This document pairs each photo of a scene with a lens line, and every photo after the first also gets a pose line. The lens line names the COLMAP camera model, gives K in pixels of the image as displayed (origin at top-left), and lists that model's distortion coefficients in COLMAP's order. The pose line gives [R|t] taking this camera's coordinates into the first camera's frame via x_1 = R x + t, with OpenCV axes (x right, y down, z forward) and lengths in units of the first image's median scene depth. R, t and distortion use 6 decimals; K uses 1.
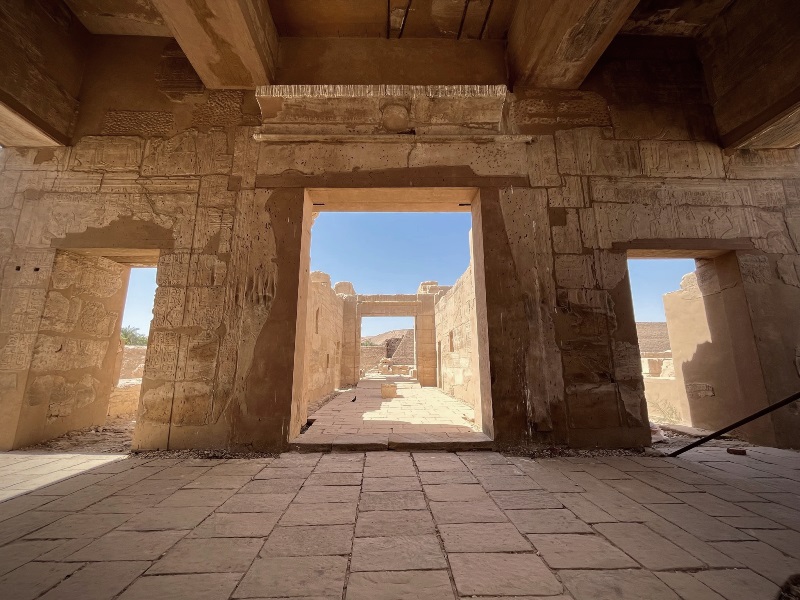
lens RADIAL K [[324.1, 0, 399.5], [0, 324.1, 301.9], [0, 0, 1]] dist [-0.003035, 0.000739]
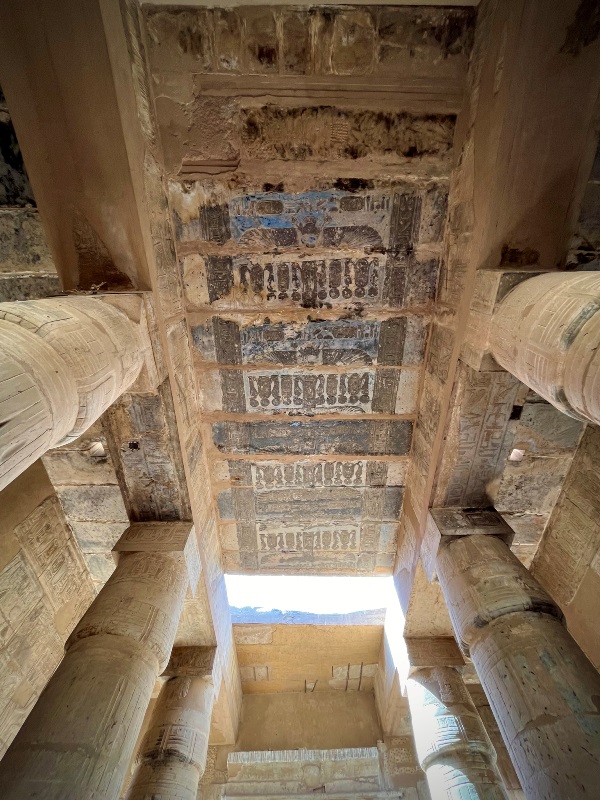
lens RADIAL K [[324.1, 0, 301.8], [0, 324.1, 400.9], [0, 0, 1]] dist [-0.003035, 0.000739]
pose [[0.998154, -0.058056, -0.017857, 0.073017], [0.018770, 0.574429, -0.818339, -0.327446], [0.057767, 0.816493, 0.574458, -1.397759]]
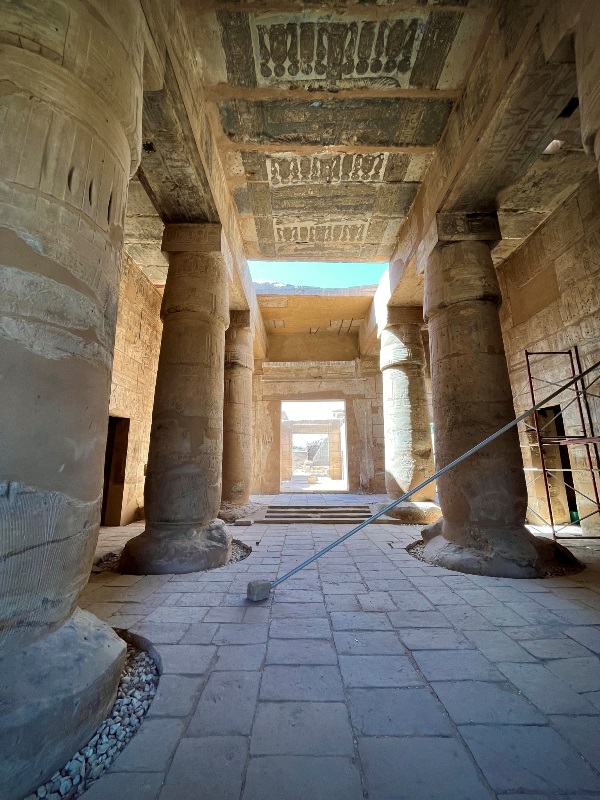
lens RADIAL K [[324.1, 0, 301.0], [0, 324.1, 399.3], [0, 0, 1]] dist [-0.003035, 0.000739]
pose [[0.998461, -0.014383, -0.053556, 0.021222], [0.013849, 0.999851, -0.010320, -0.318568], [0.053696, 0.009563, 0.998512, -1.641234]]
